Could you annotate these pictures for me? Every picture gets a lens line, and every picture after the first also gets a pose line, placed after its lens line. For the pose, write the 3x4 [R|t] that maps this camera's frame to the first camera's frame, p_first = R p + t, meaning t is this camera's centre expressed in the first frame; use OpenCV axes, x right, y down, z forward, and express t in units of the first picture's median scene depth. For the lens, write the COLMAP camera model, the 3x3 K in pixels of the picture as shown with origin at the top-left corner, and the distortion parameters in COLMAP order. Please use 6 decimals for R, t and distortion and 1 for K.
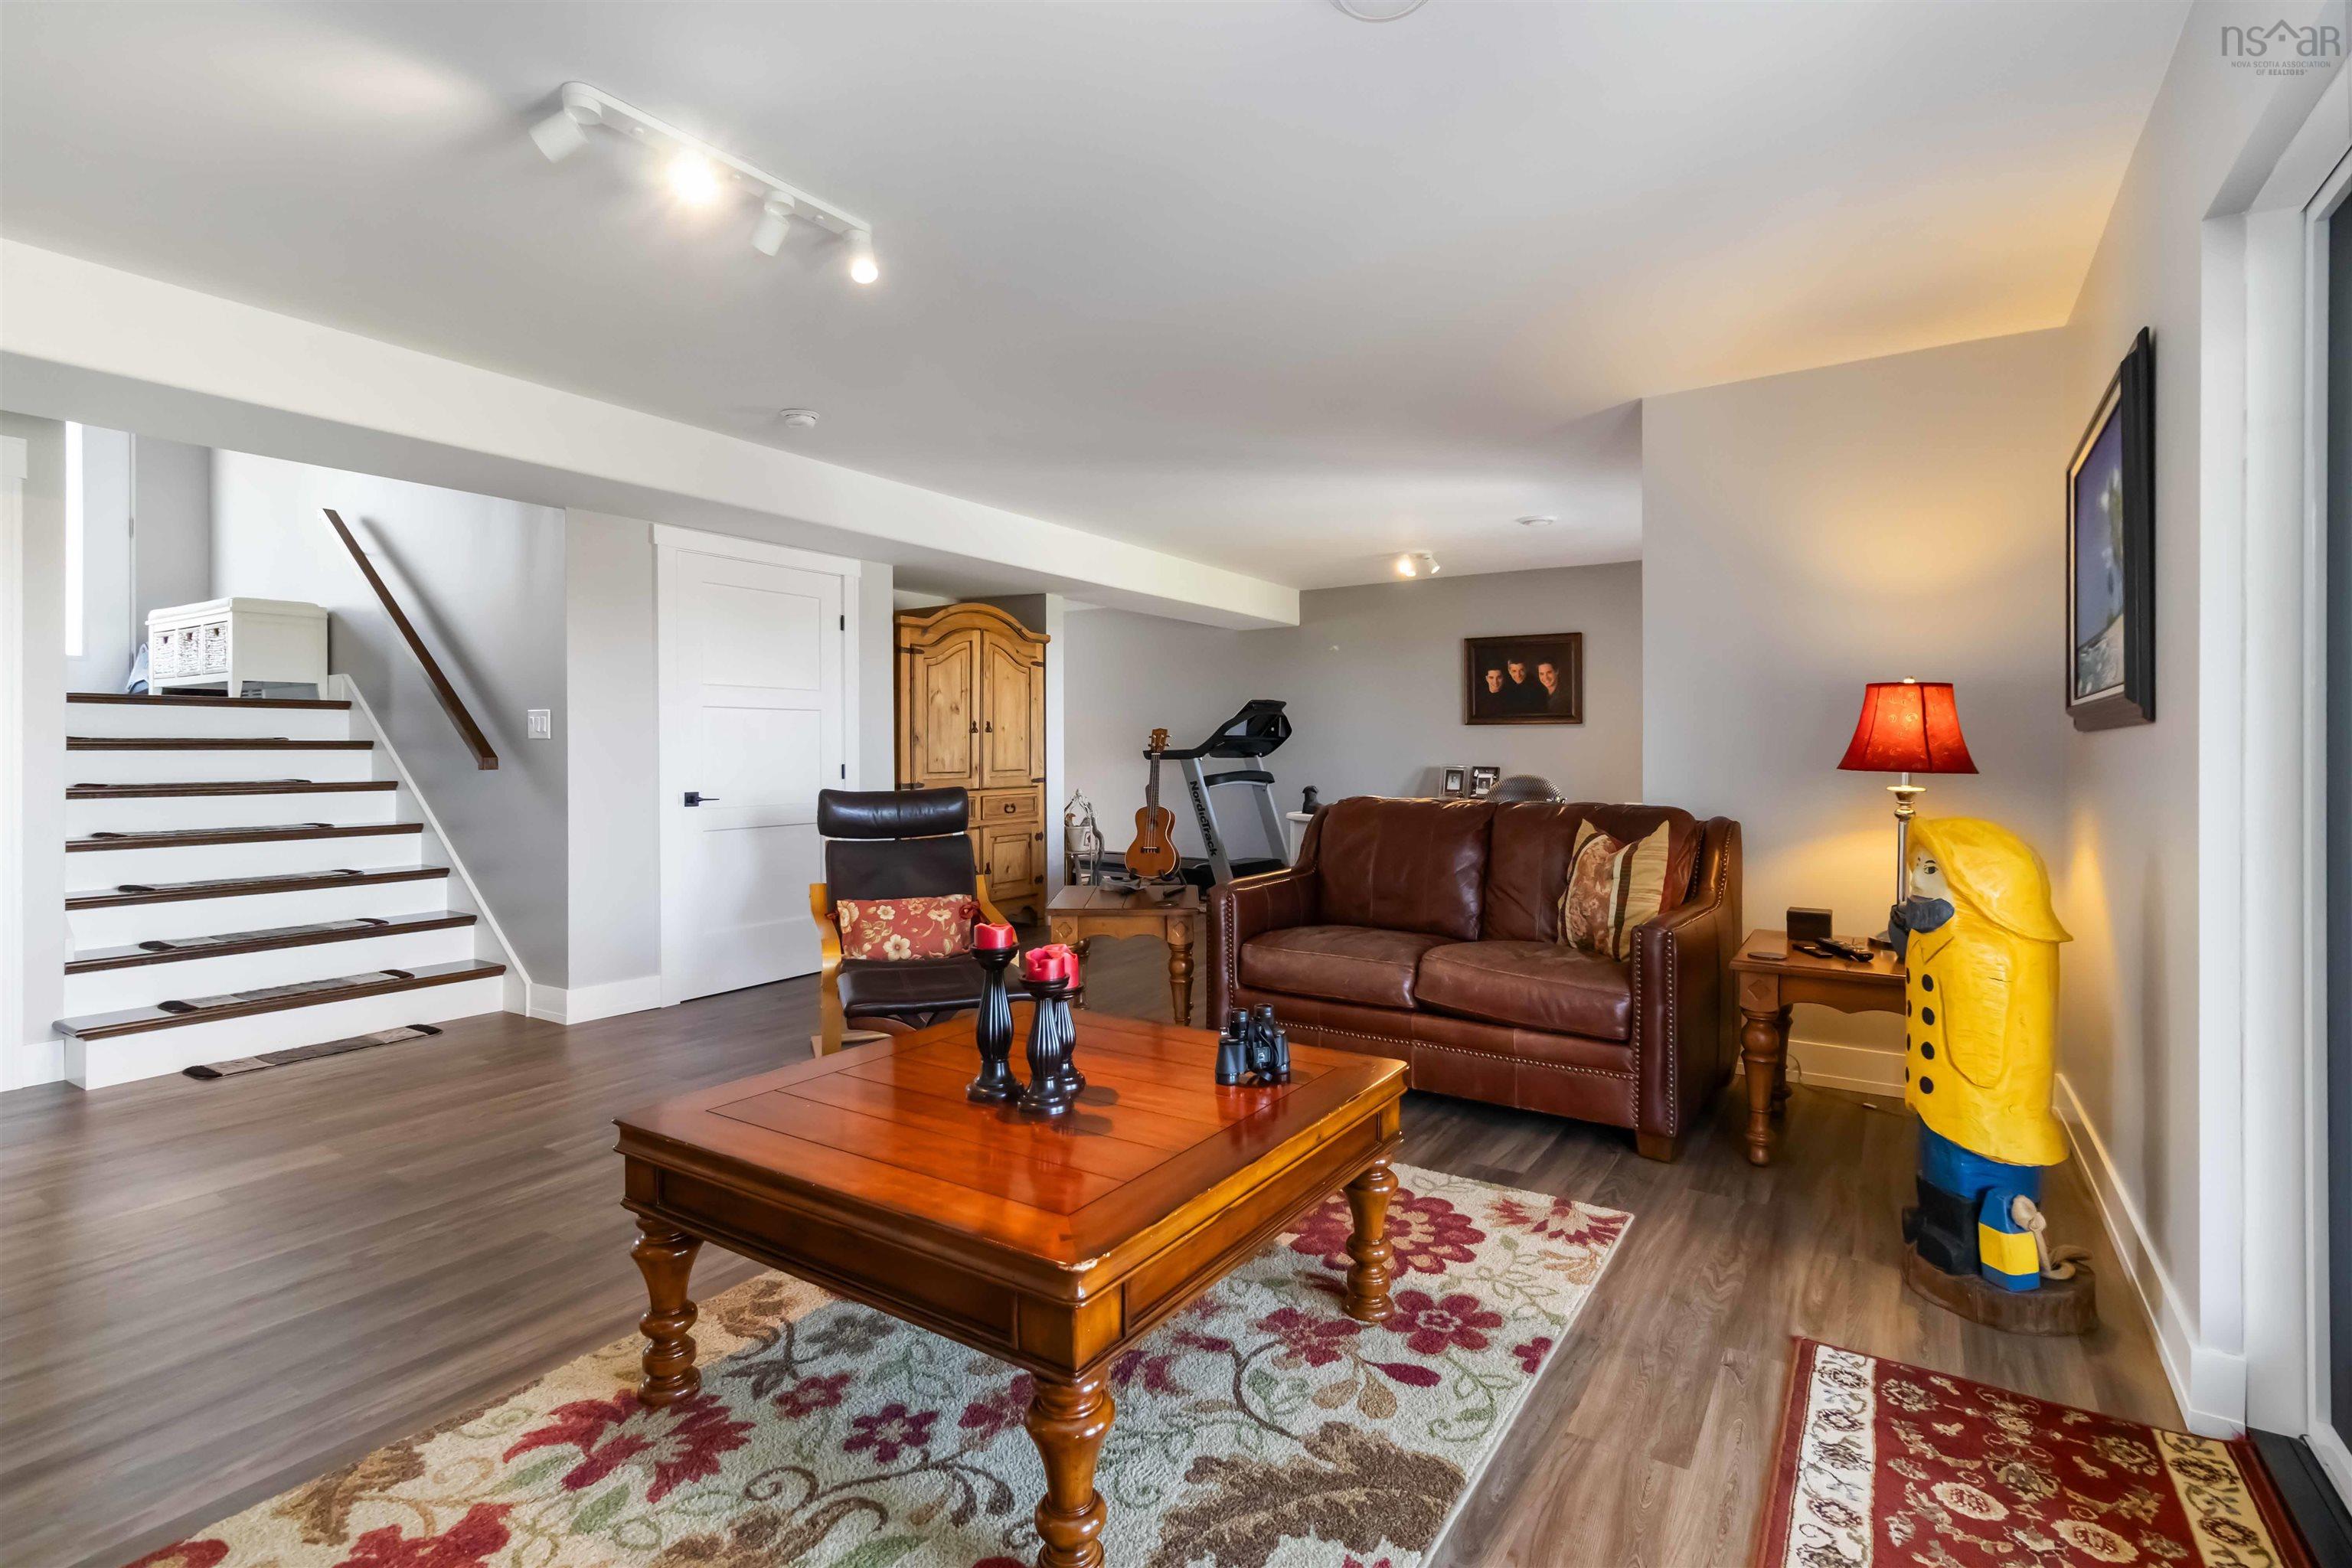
lens RADIAL K [[1100.9, 0, 1207.2], [0, 1100.9, 750.2], [0, 0, 1]] dist [0.002634, 0.000667]
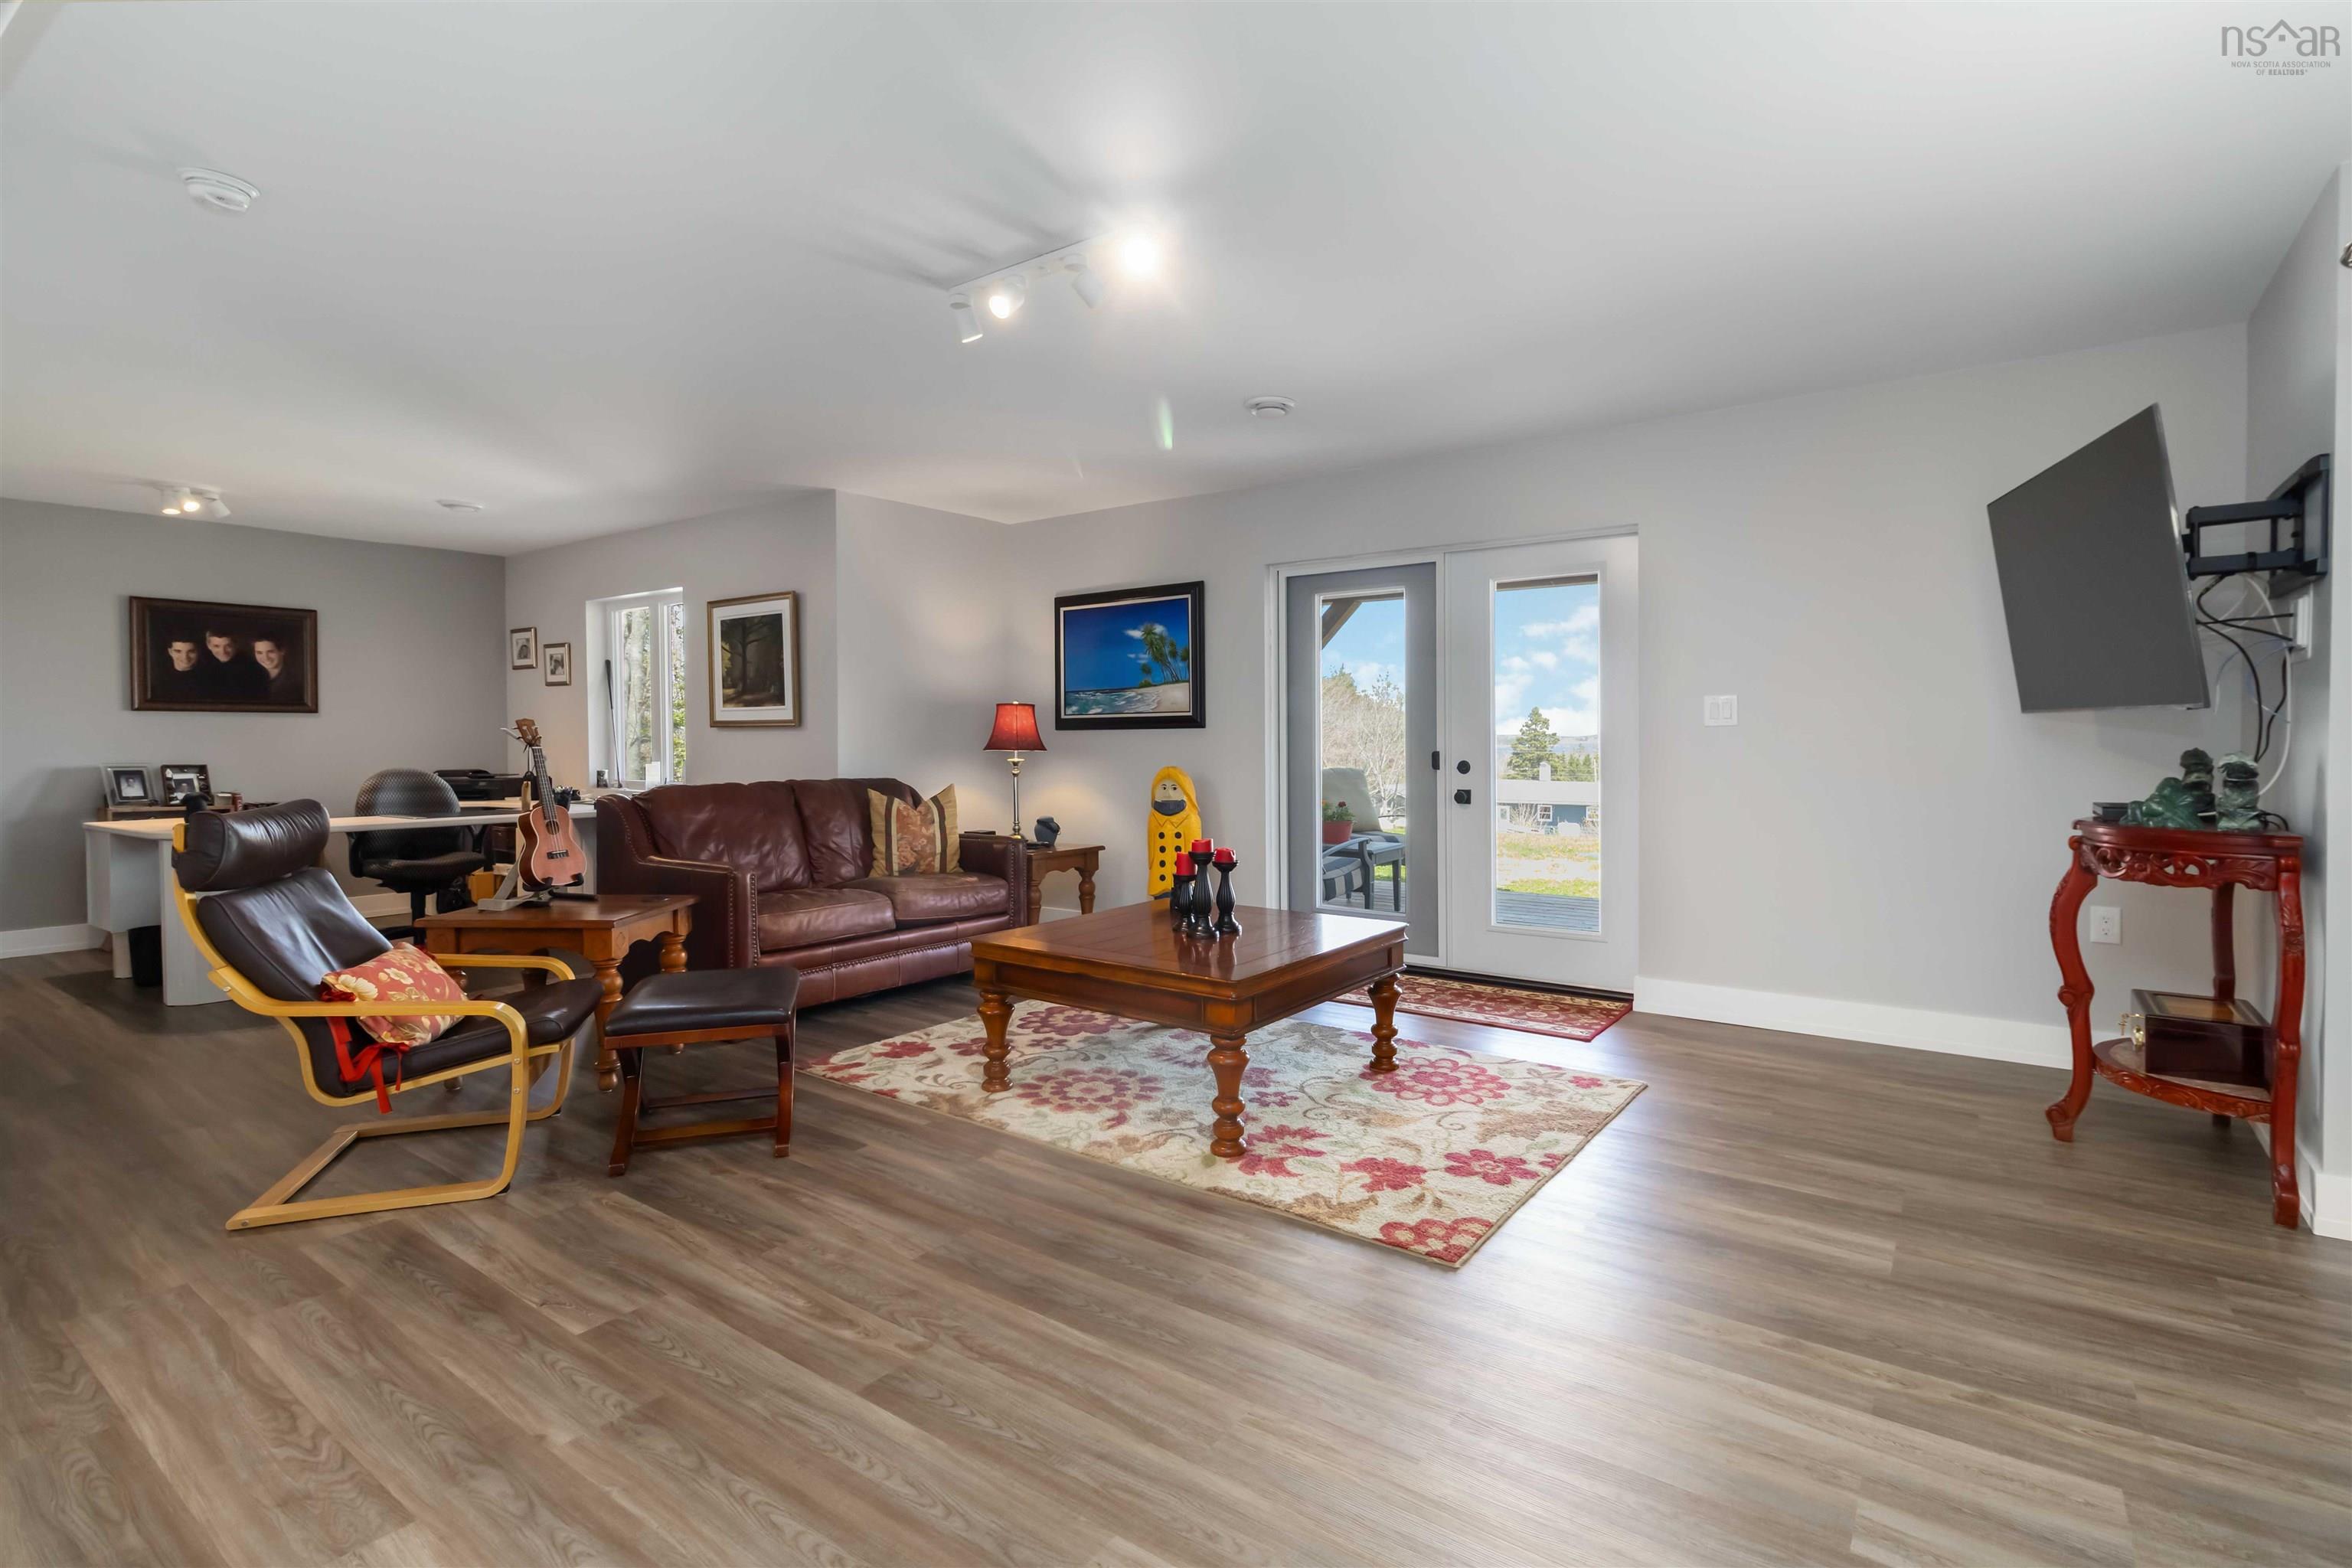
lens RADIAL K [[1100.9, 0, 1201.8], [0, 1100.9, 744.9], [0, 0, 1]] dist [0.002634, 0.000667]
pose [[0.059724, -0.009157, 0.998173, -1.152087], [0.005584, 0.999945, 0.008839, -0.004836], [-0.998199, 0.005046, 0.059772, 0.531254]]
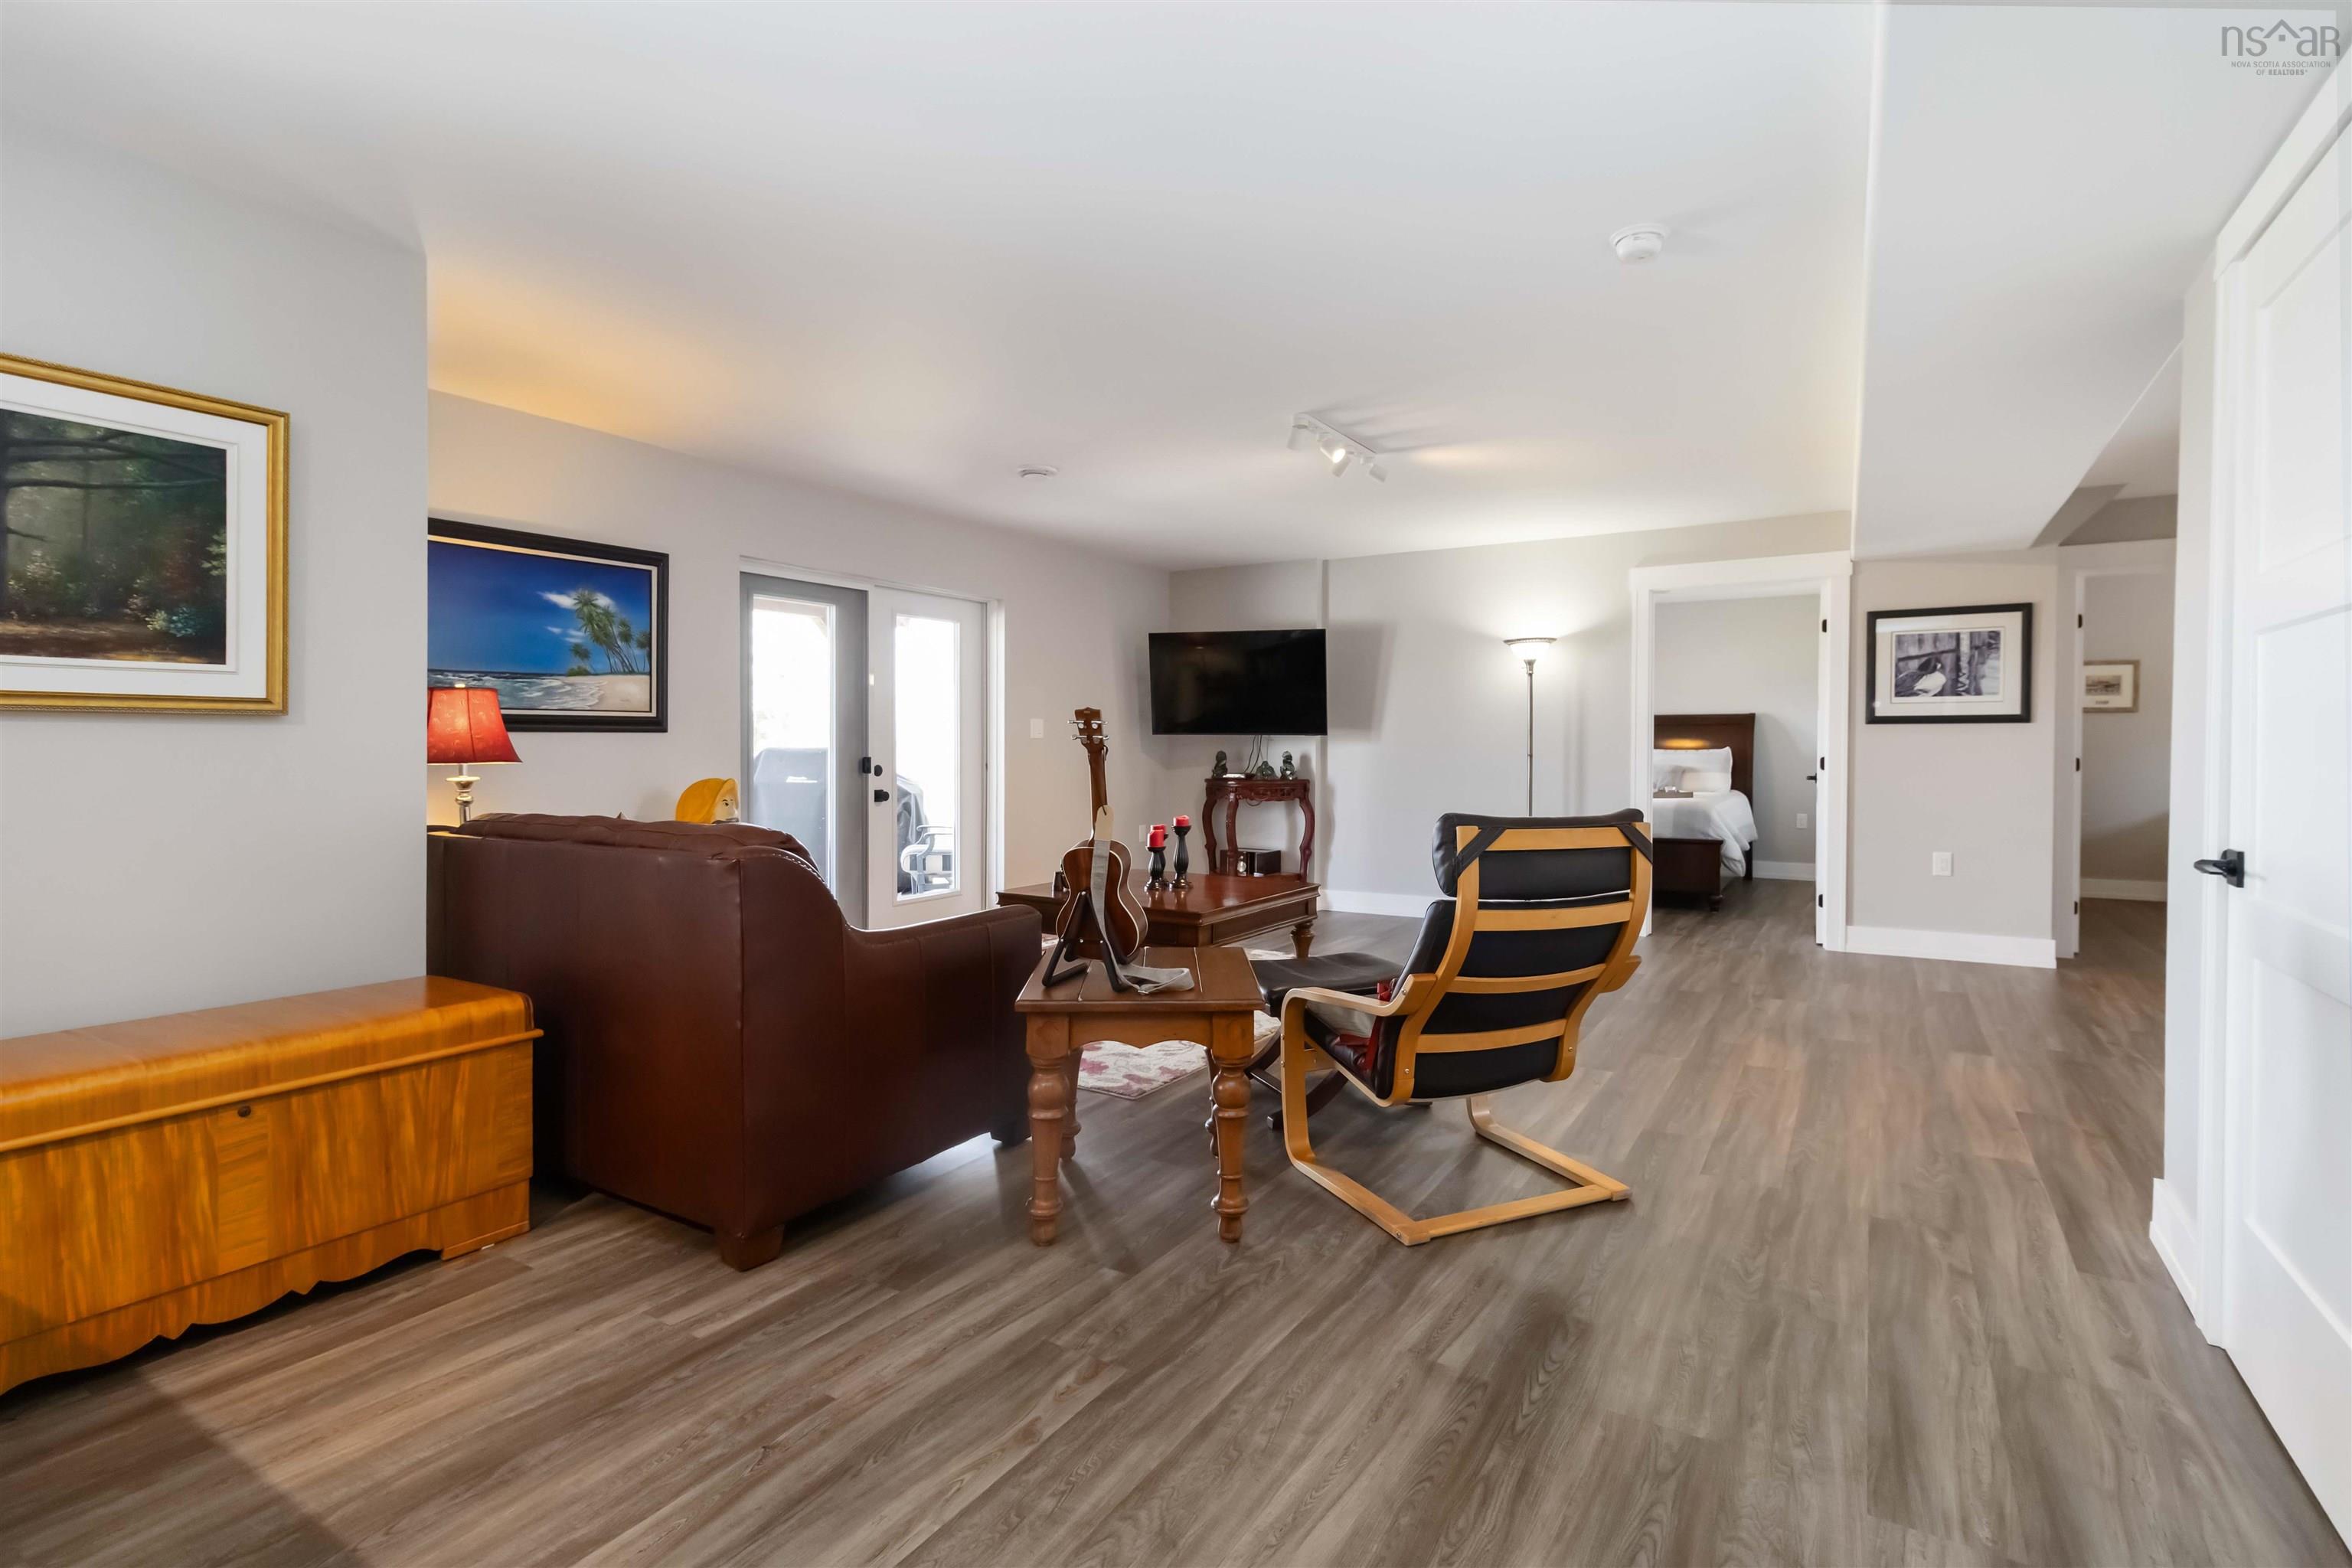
lens RADIAL K [[1100.9, 0, 1199.4], [0, 1100.9, 760.9], [0, 0, 1]] dist [0.002634, 0.000667]
pose [[-0.999906, -0.000047, -0.013711, -0.118021], [-0.000266, 0.999873, 0.015939, -0.002278], [0.013708, 0.015941, -0.999779, 2.031991]]
